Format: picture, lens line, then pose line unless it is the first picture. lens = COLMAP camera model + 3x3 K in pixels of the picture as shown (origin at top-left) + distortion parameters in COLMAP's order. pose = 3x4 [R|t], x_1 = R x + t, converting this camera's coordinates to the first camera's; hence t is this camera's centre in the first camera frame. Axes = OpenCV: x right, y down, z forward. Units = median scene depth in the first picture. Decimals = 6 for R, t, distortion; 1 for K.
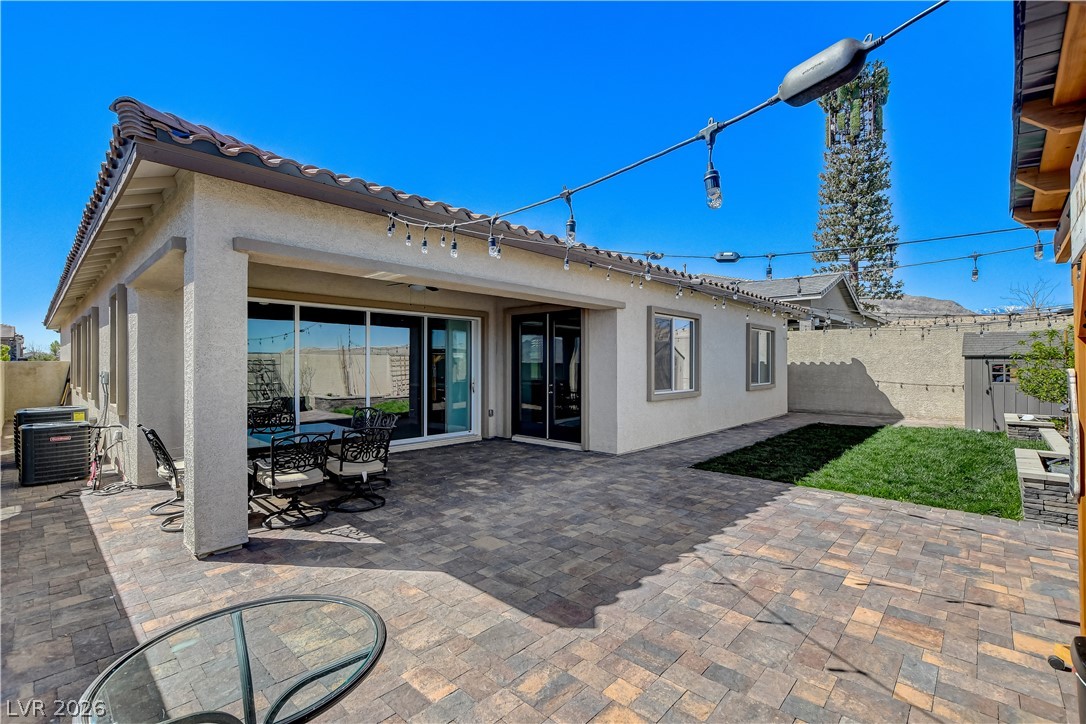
lens RADIAL K [[485.0, 0, 543.0], [0, 485.0, 362.0], [0, 0, 1]] dist [-0.014266, 0.000315]
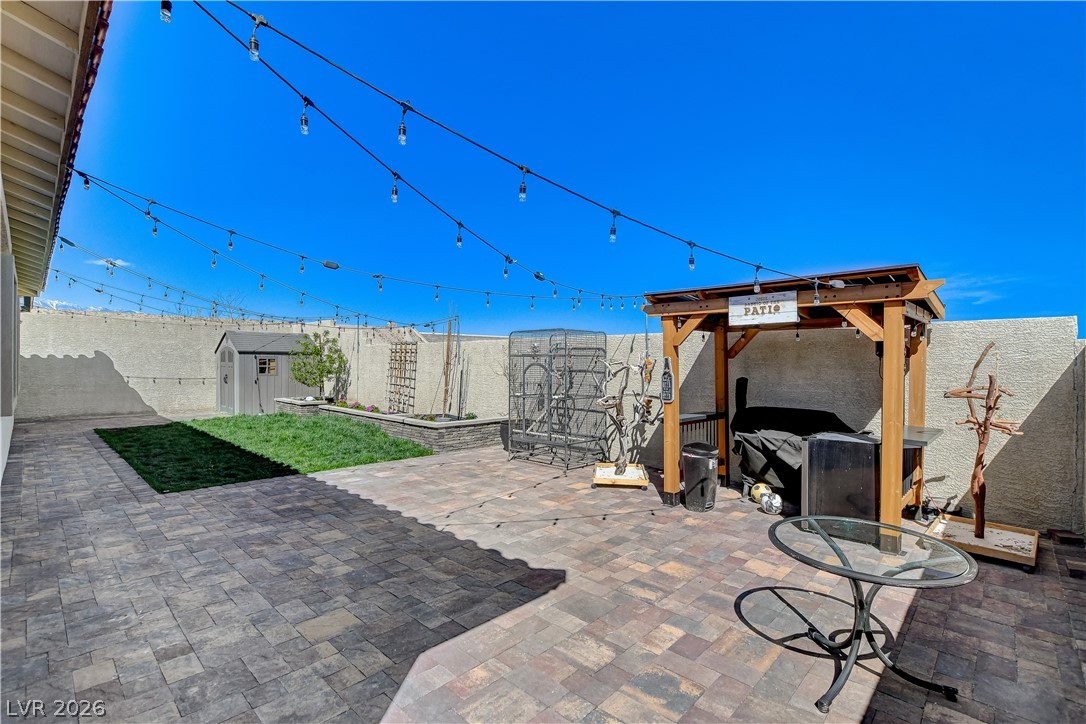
lens RADIAL K [[499.1, 0, 542.6], [0, 499.1, 365.4], [0, 0, 1]] dist [-0.004959, -0.000263]
pose [[0.012720, -0.004356, 0.999910, -0.782099], [-0.009581, 0.999944, 0.004478, 0.023099], [-0.999873, -0.009638, 0.012677, 0.718863]]
